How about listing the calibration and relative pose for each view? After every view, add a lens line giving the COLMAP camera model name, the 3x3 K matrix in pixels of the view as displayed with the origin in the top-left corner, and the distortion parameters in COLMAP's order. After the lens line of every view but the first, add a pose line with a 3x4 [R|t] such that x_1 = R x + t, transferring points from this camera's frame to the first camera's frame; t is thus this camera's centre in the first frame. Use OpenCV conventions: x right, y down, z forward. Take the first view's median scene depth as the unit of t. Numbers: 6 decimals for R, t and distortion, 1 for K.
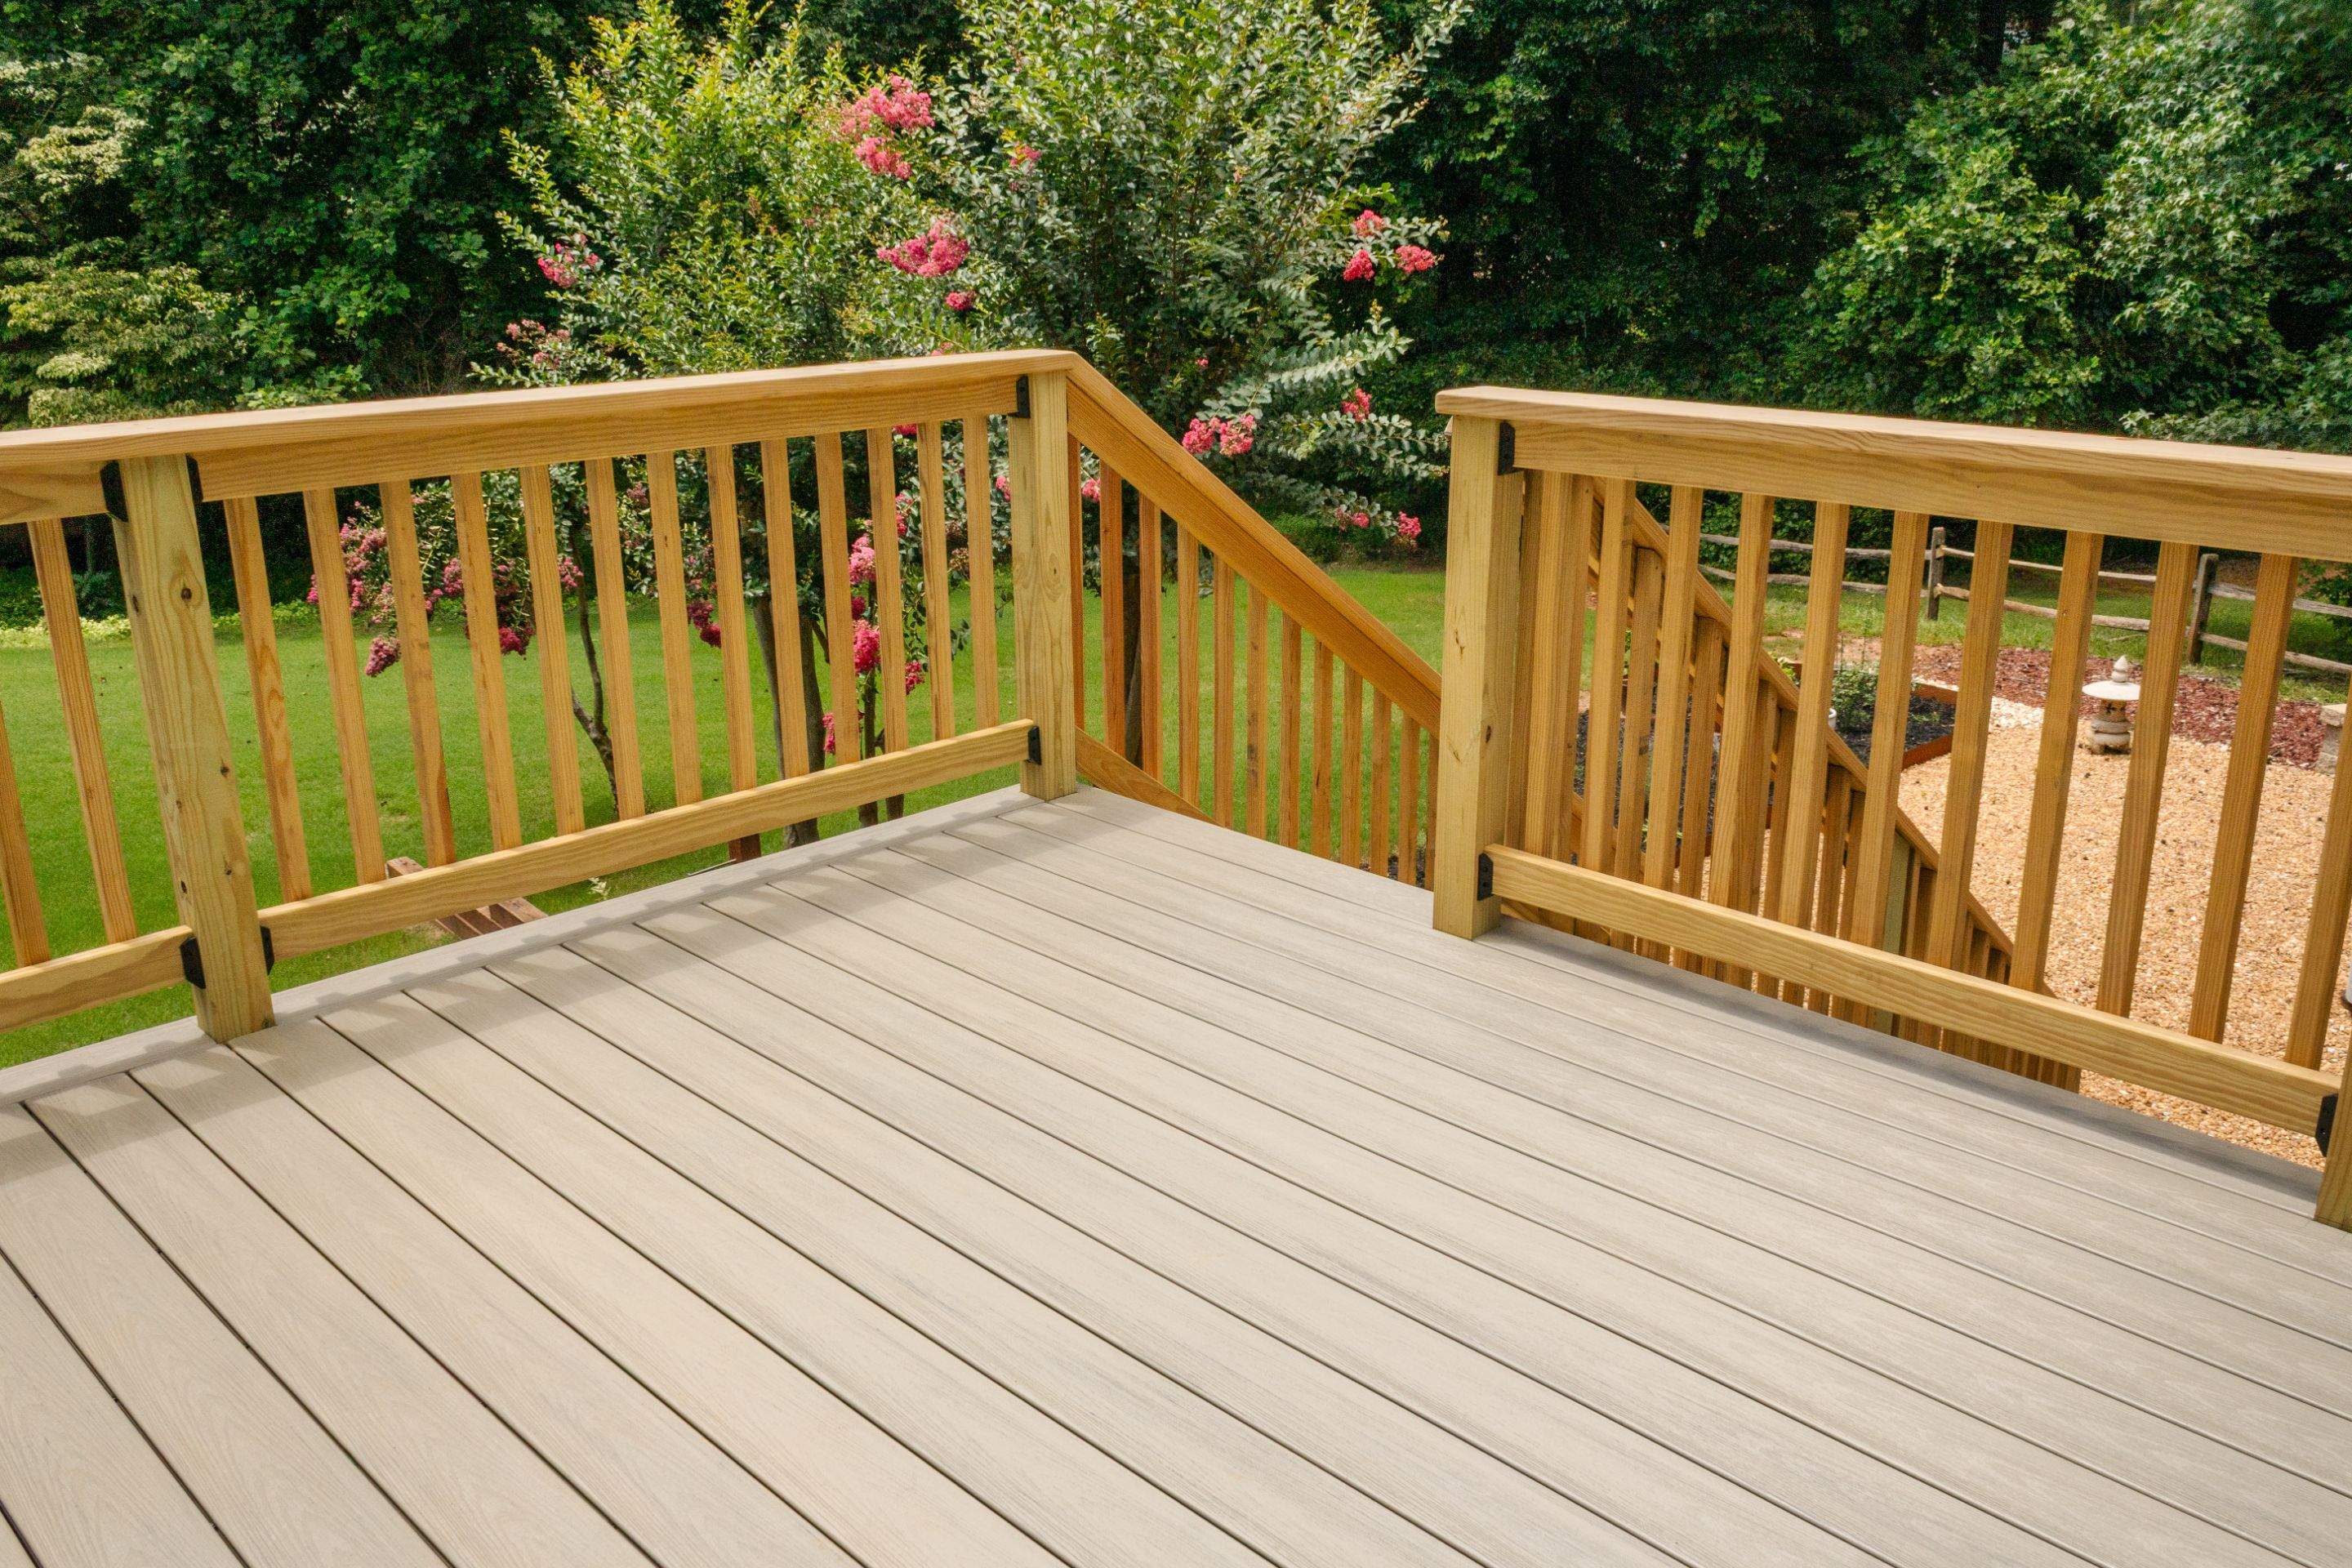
lens RADIAL K [[1929.8, 0, 1176.0], [0, 1929.8, 784.0], [0, 0, 1]] dist [0.030960, -0.004290]
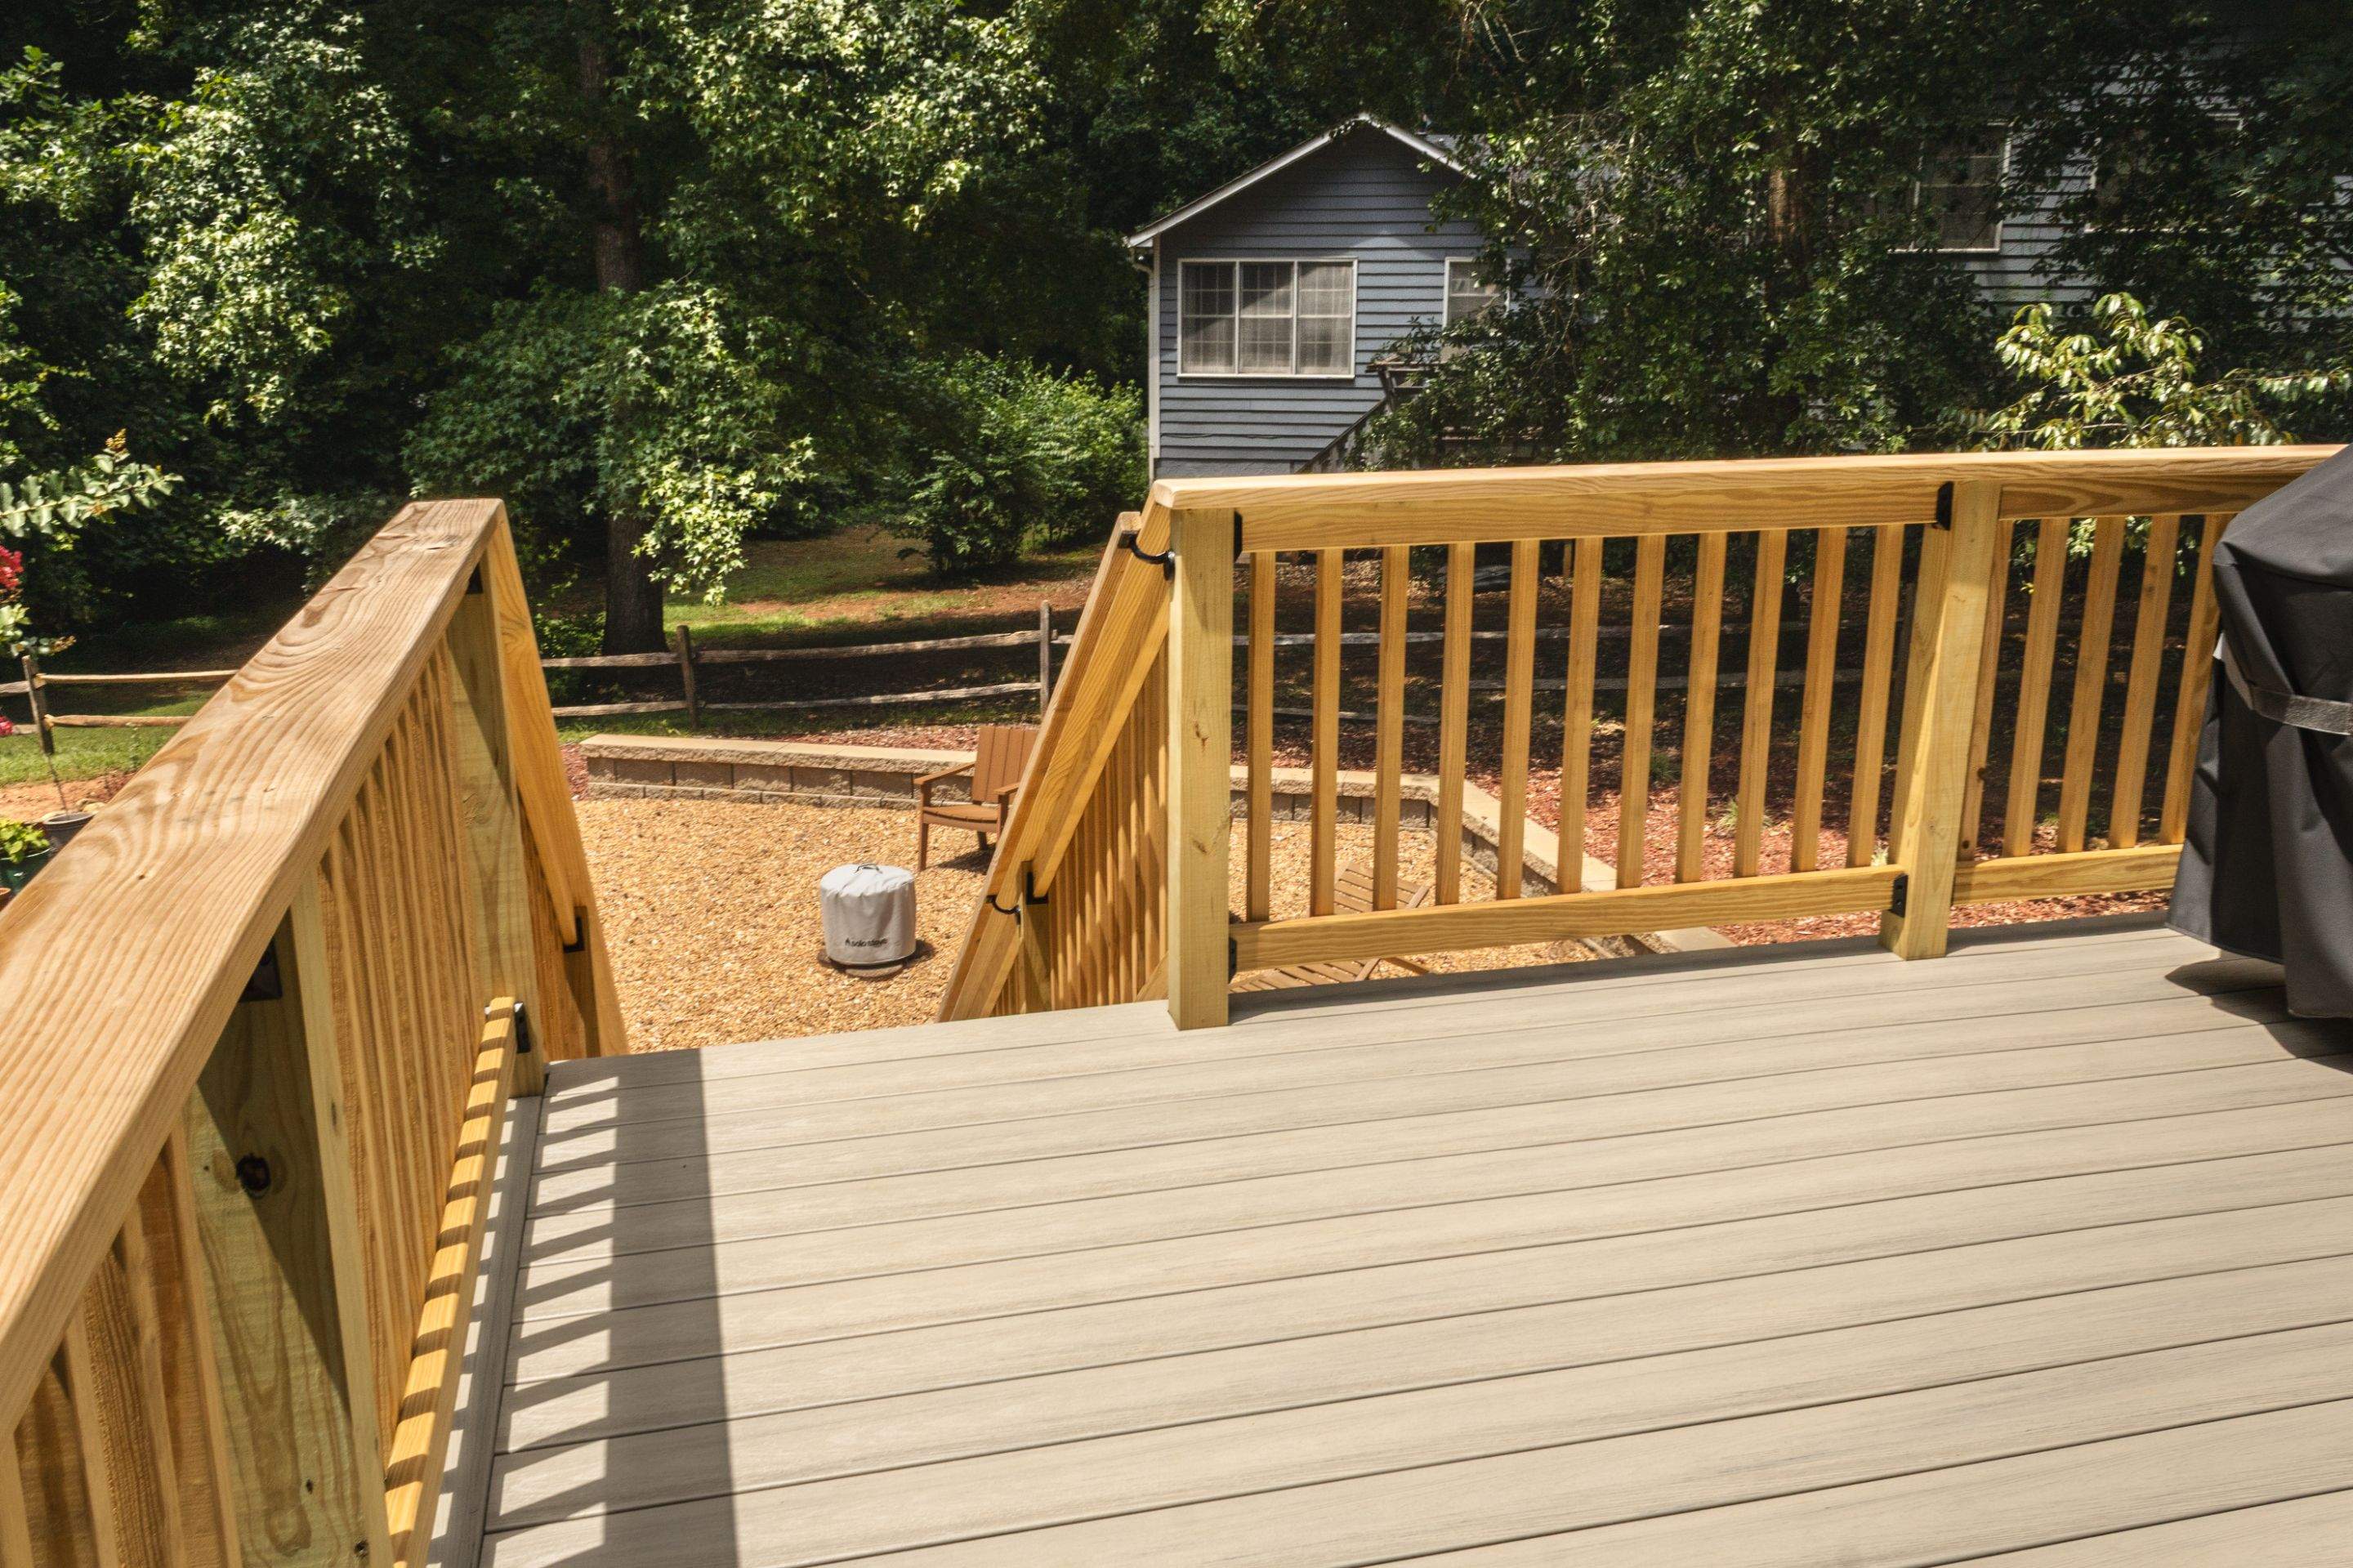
lens RADIAL K [[1930.7, 0, 1176.5], [0, 1930.7, 784.0], [0, 0, 1]] dist [0.030960, -0.004290]
pose [[0.504777, -0.224253, 0.833613, -0.141028], [0.262994, 0.959712, 0.098925, -0.030924], [-0.822213, 0.169300, 0.543418, 0.097795]]
